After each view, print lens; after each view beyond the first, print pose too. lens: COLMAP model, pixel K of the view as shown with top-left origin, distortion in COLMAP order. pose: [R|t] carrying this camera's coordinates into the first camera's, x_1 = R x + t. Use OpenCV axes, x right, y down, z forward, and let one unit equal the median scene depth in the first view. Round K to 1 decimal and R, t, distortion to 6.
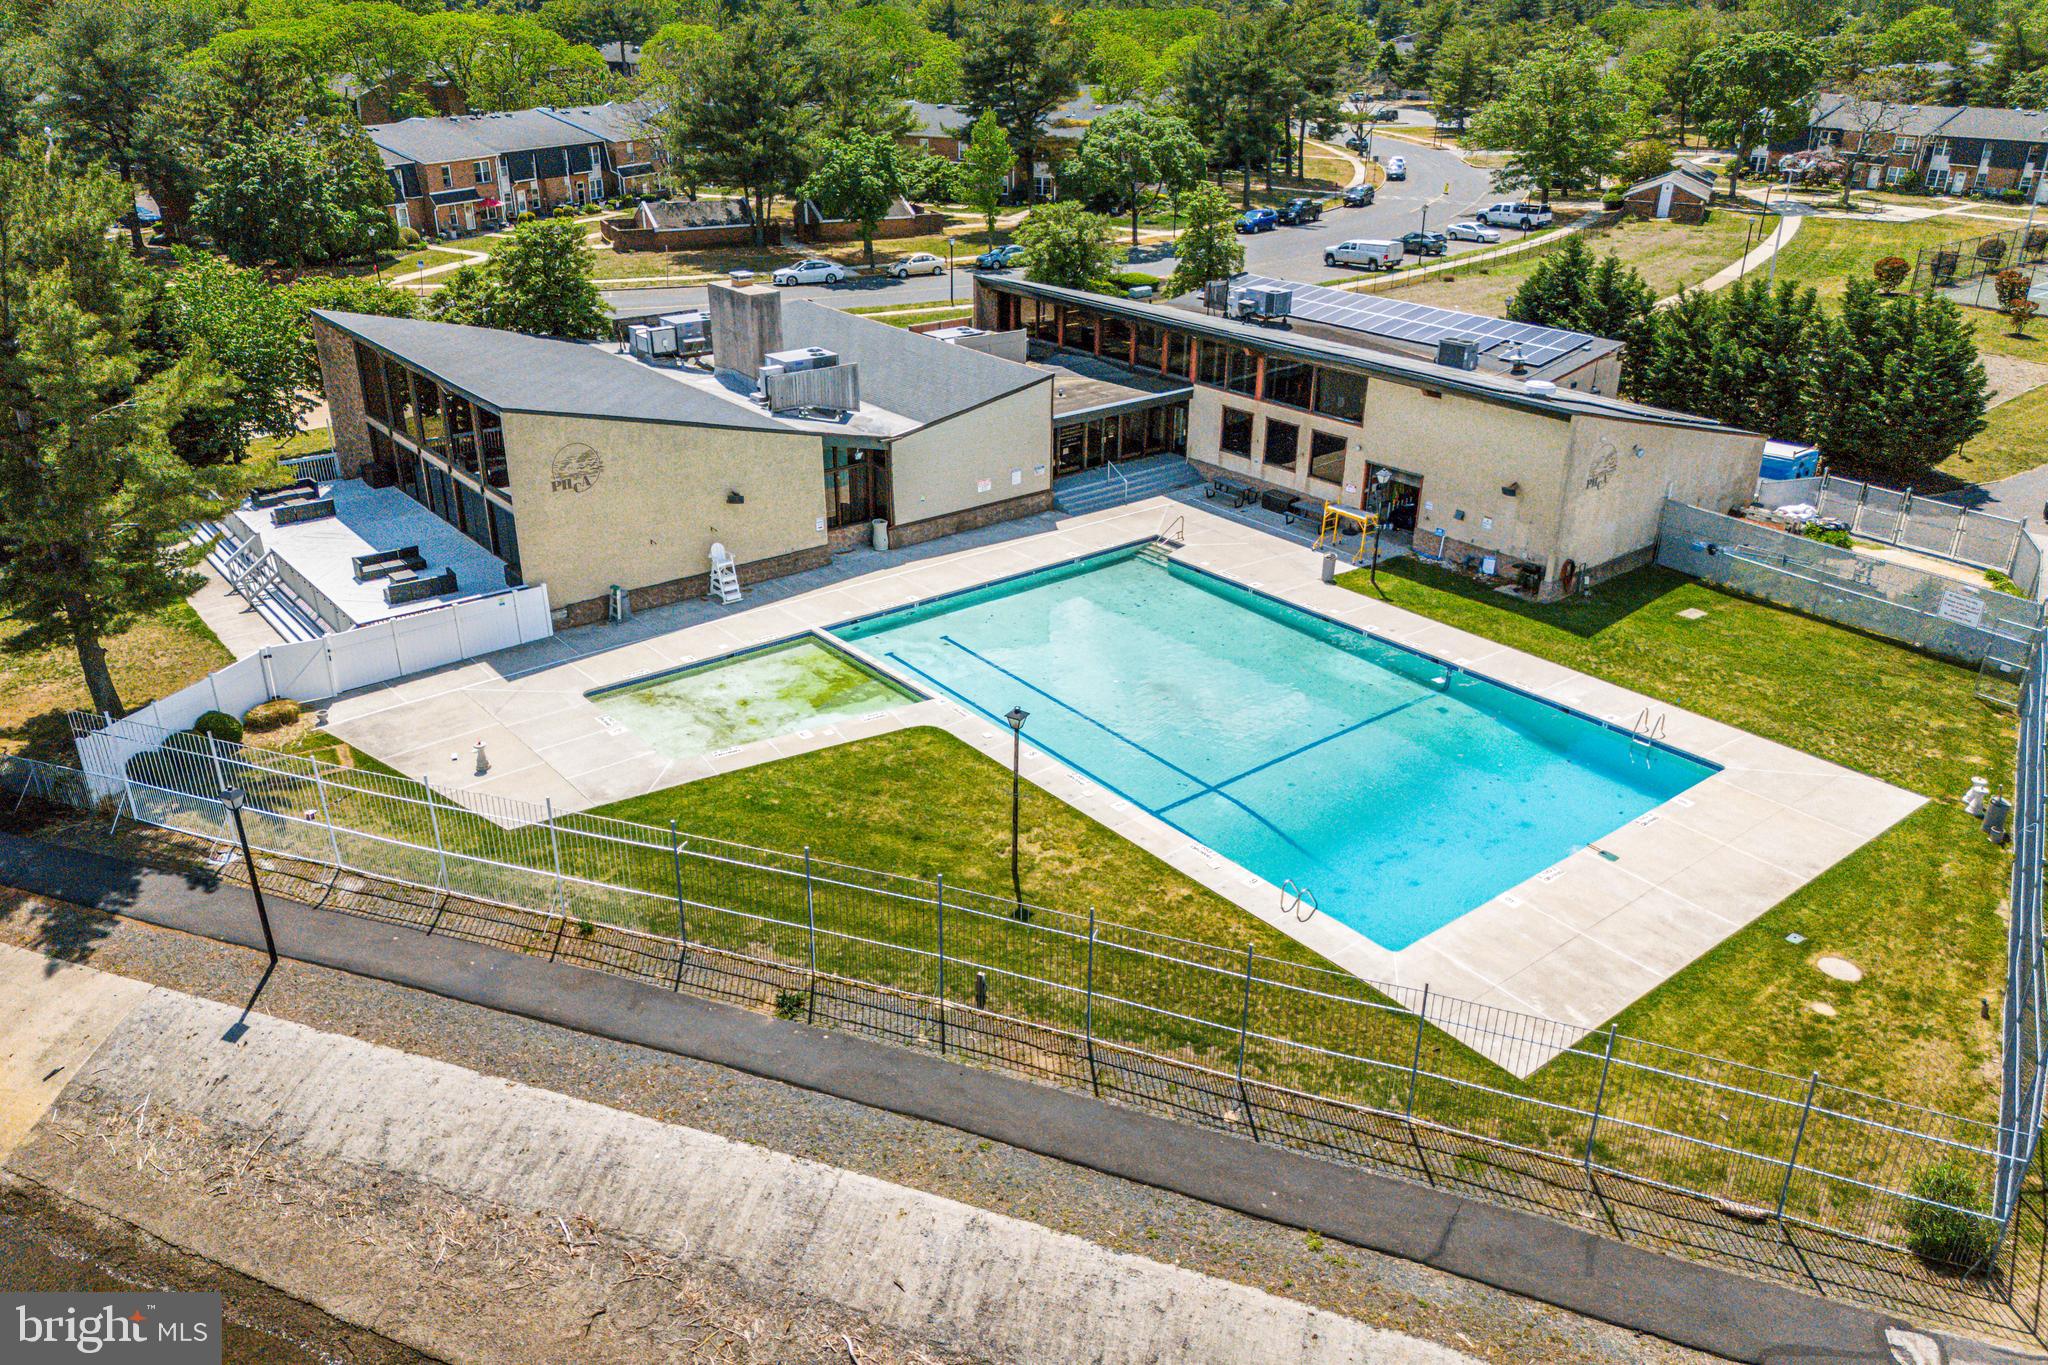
lens RADIAL K [[1519.7, 0, 1032.2], [0, 1519.7, 670.1], [0, 0, 1]] dist [0.079785, -0.067330]
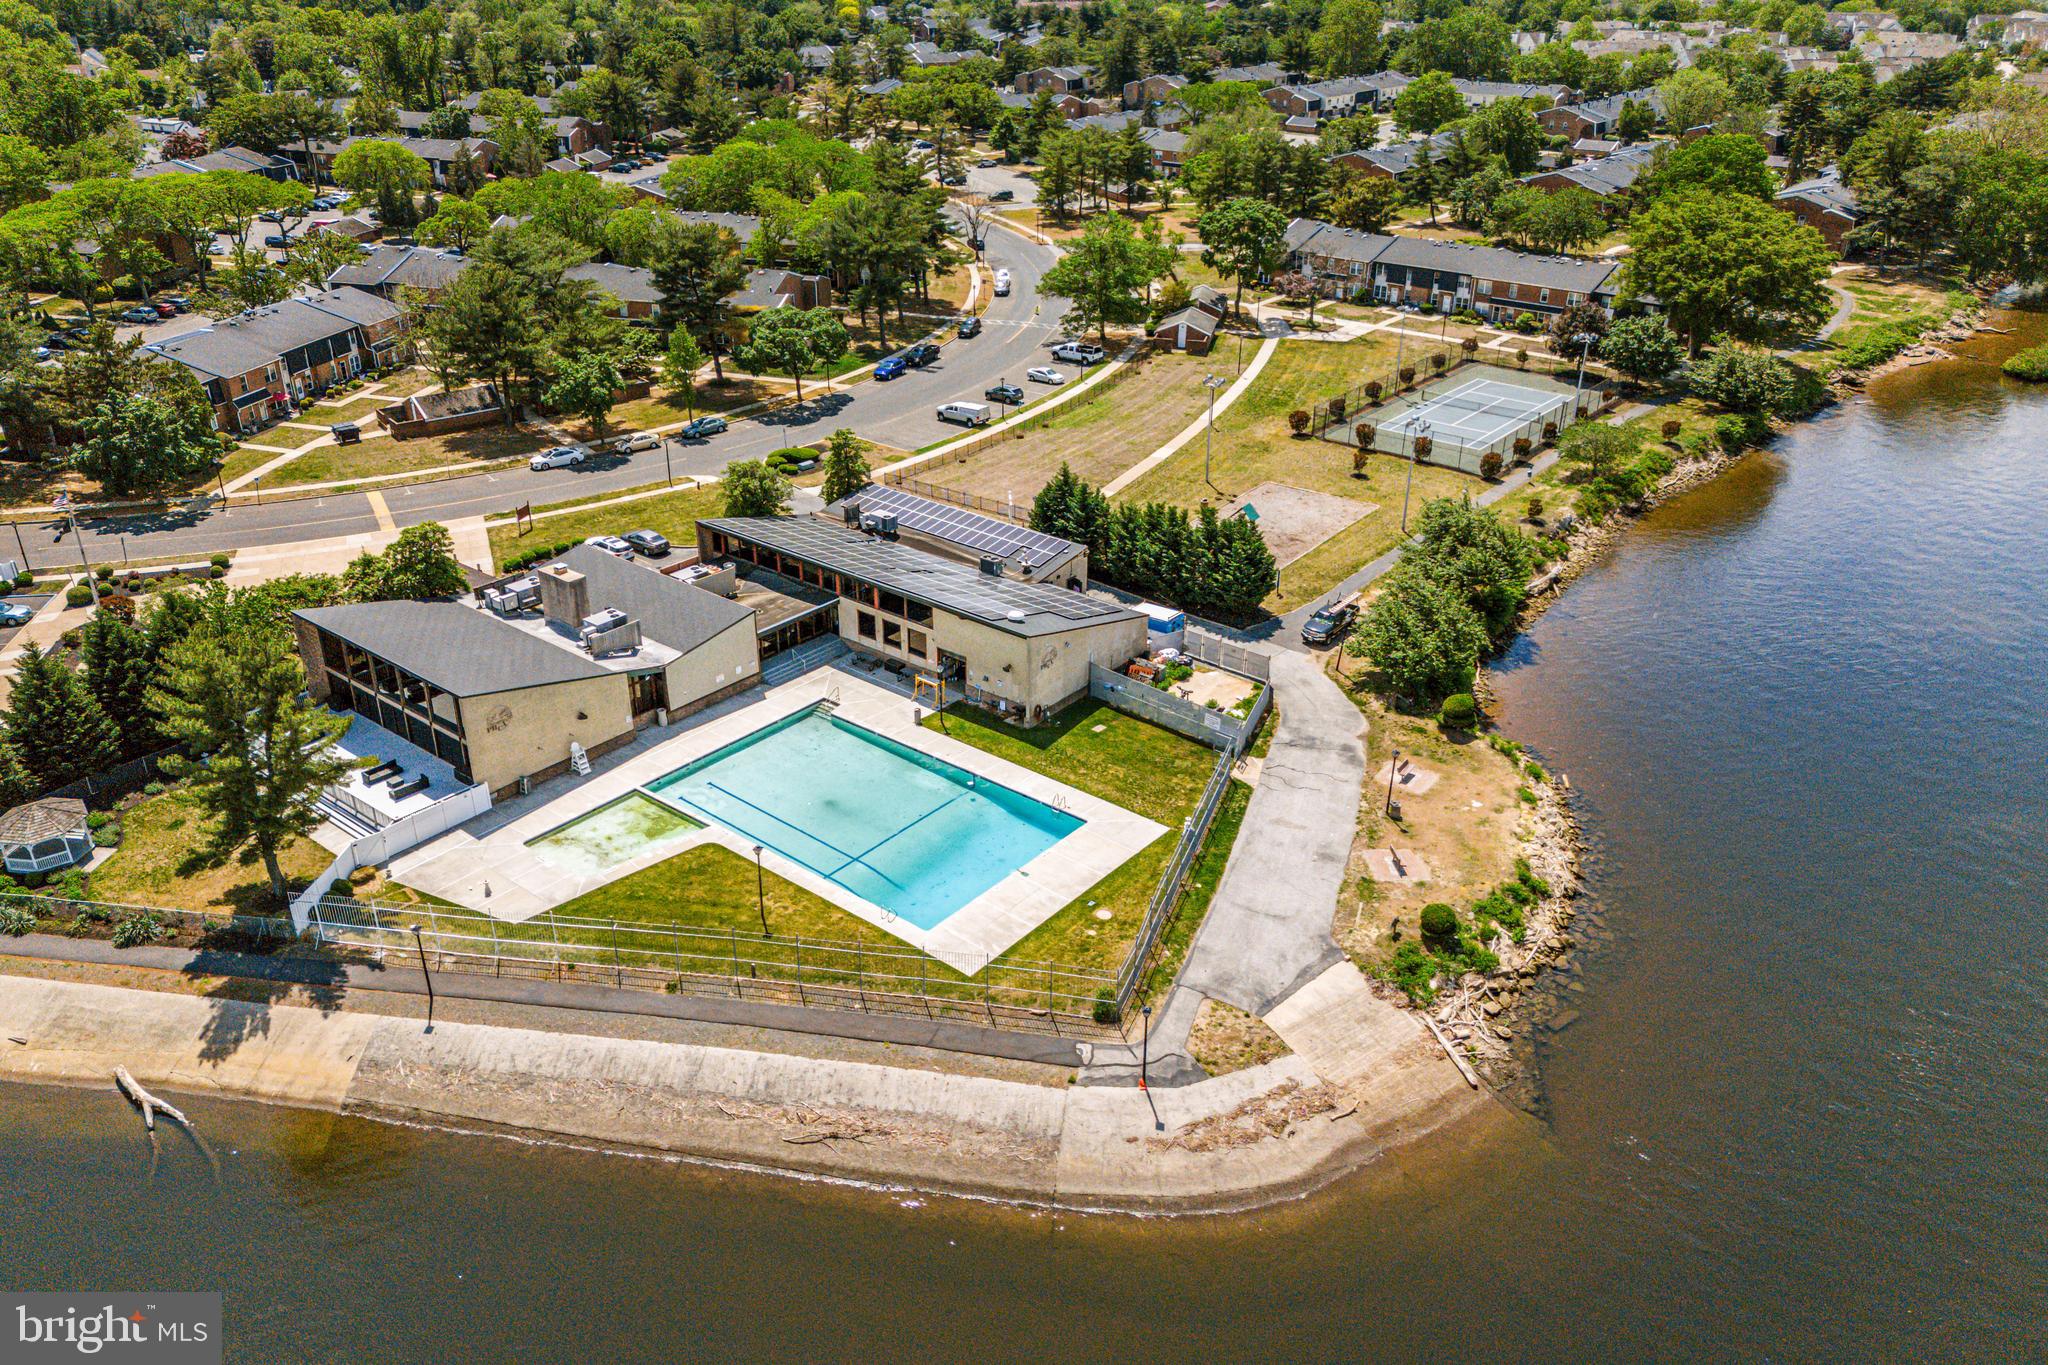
lens RADIAL K [[1519.7, 0, 1033.9], [0, 1519.7, 684.6], [0, 0, 1]] dist [0.079785, -0.067330]
pose [[0.978817, -0.093792, 0.181990, 0.001655], [0.085484, 0.994930, 0.052986, -0.189715], [-0.186036, -0.036306, 0.981872, -0.825200]]
